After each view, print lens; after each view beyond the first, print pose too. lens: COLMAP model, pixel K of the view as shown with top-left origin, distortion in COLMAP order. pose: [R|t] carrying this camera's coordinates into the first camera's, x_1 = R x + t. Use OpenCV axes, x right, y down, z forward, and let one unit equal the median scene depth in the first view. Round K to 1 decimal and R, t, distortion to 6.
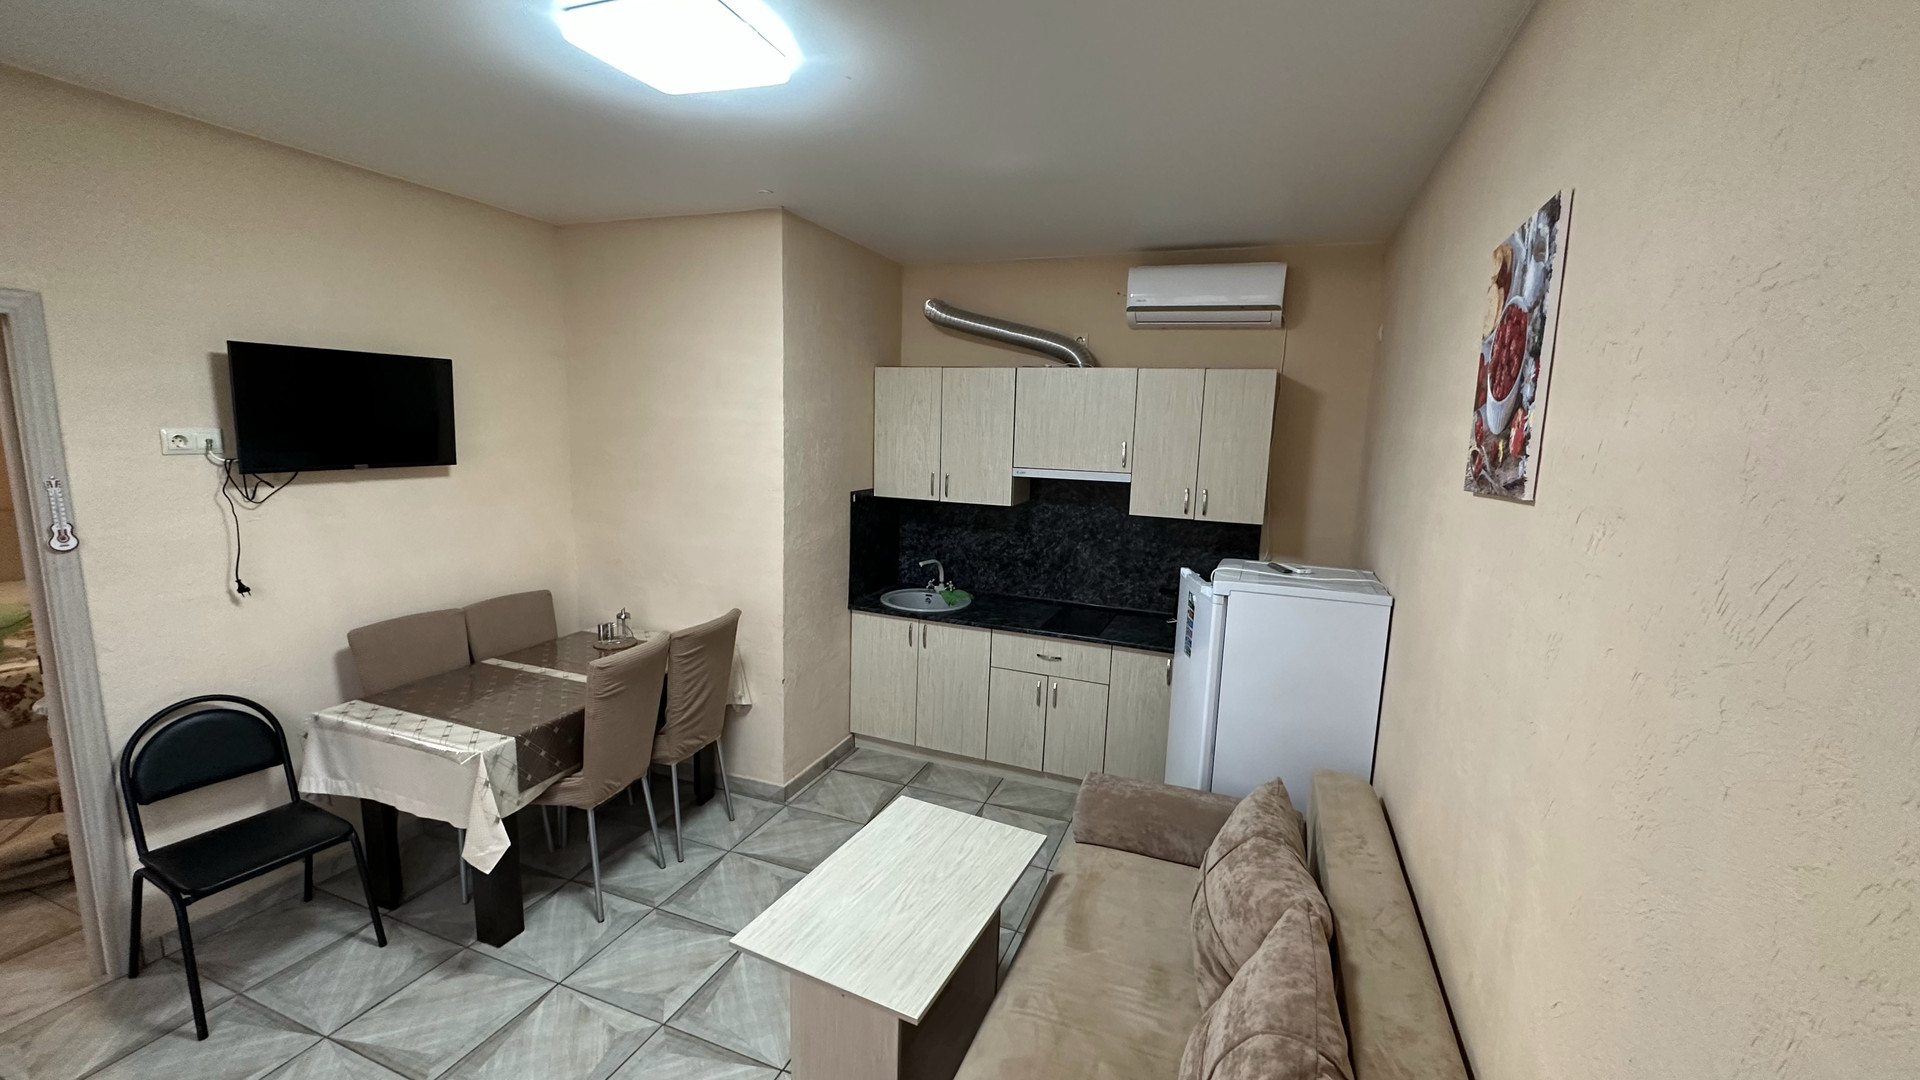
lens RADIAL K [[763.9, 0, 958.1], [0, 763.9, 541.4], [0, 0, 1]] dist [-0.001306, -0.000253]
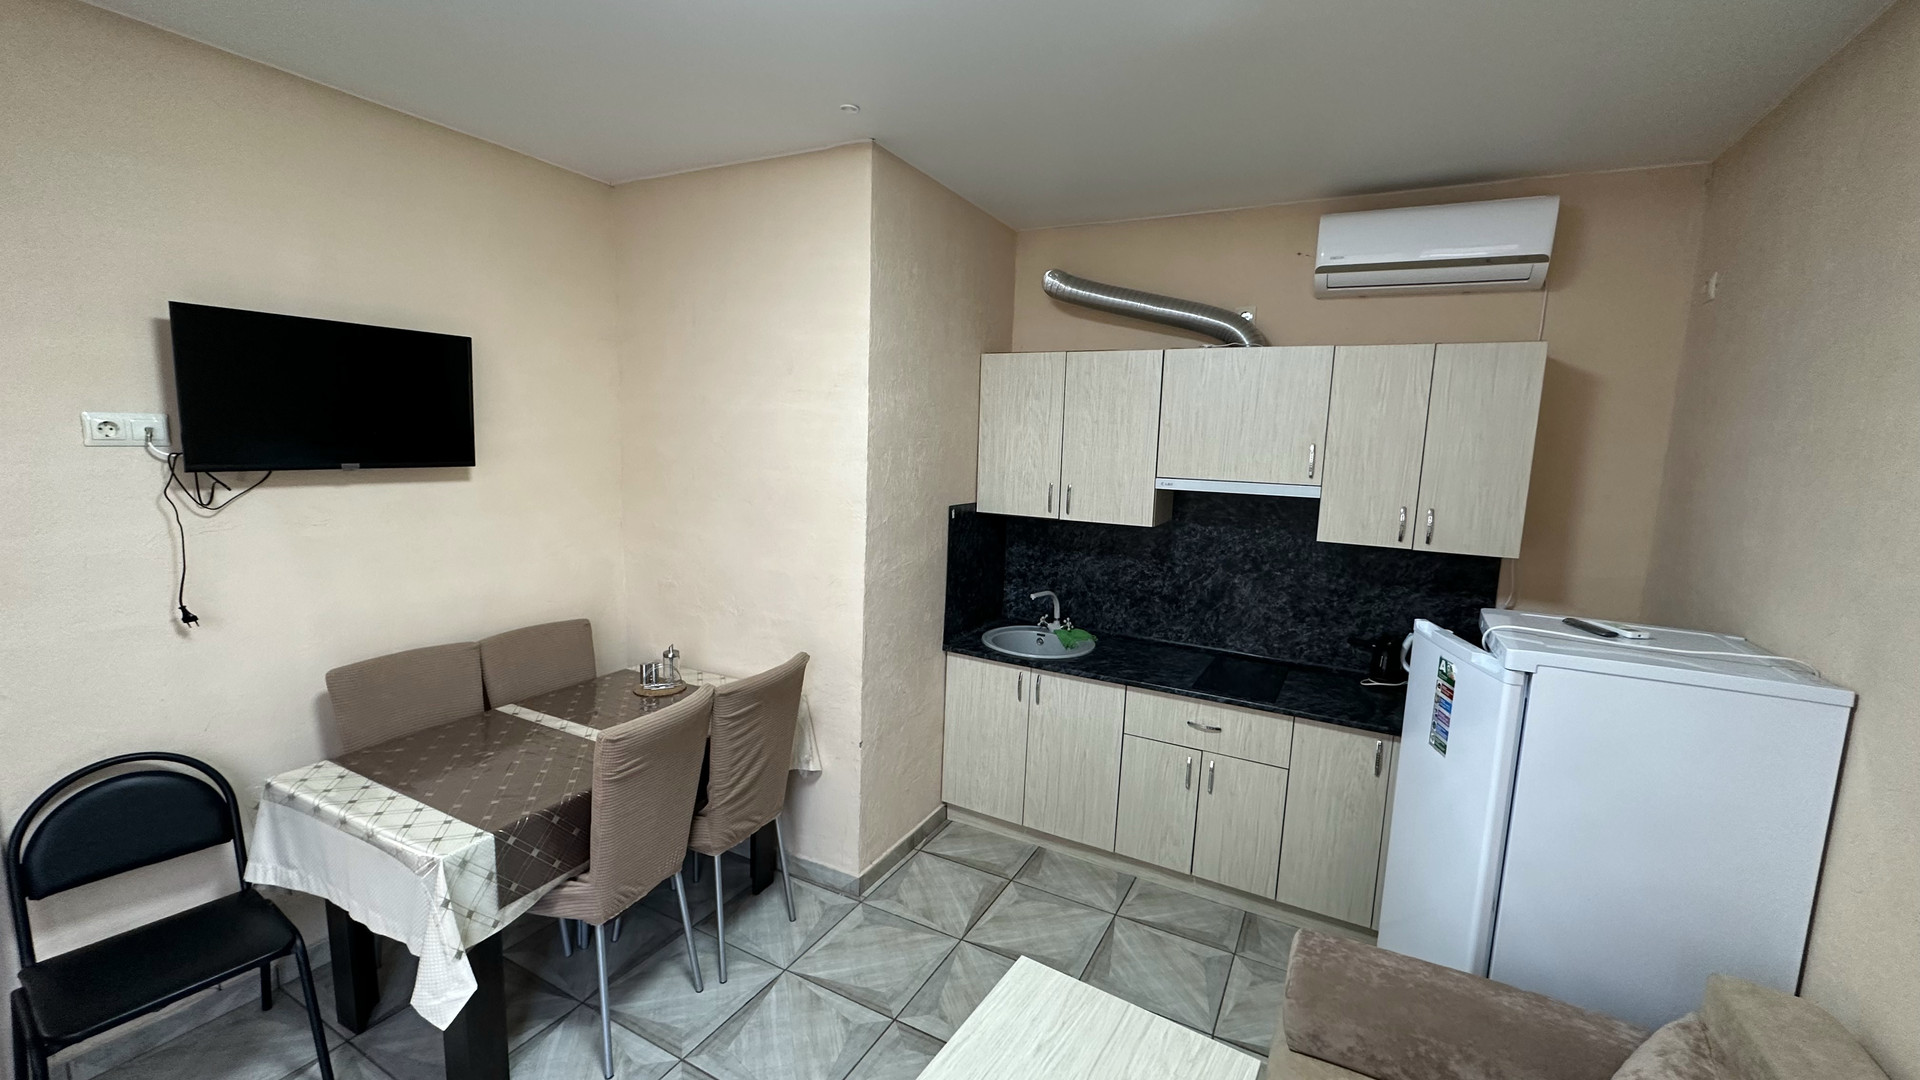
lens RADIAL K [[763.9, 0, 958.1], [0, 763.9, 541.4], [0, 0, 1]] dist [-0.001306, -0.000253]
pose [[0.993058, 0.018245, -0.116202, -0.041391], [-0.020799, 0.999567, -0.020806, -0.012390], [0.115772, 0.023078, 0.993008, 0.225306]]
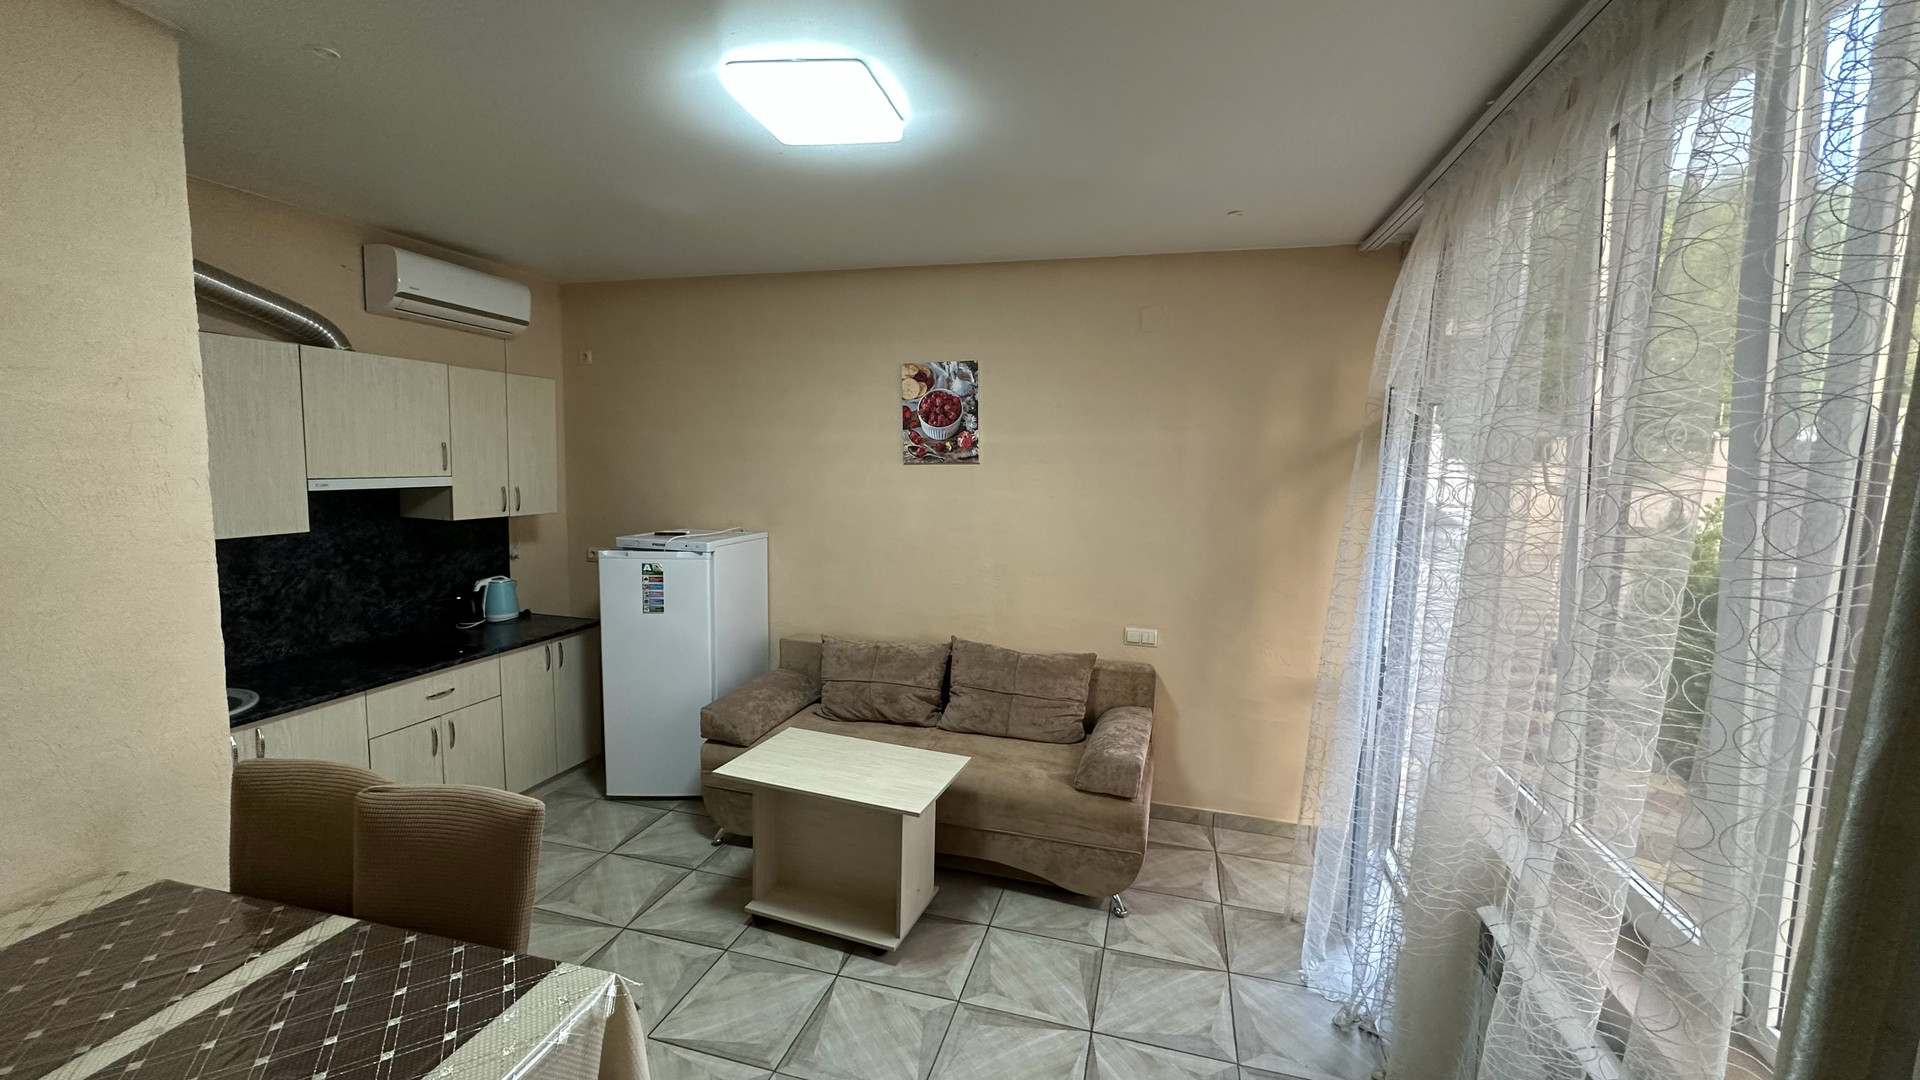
lens RADIAL K [[763.9, 0, 958.1], [0, 763.9, 541.4], [0, 0, 1]] dist [-0.001306, -0.000253]
pose [[-0.100548, -0.139851, 0.985054, -0.807338], [0.126247, 0.980275, 0.152059, -0.078417], [-0.986890, 0.139650, -0.080909, 0.497159]]
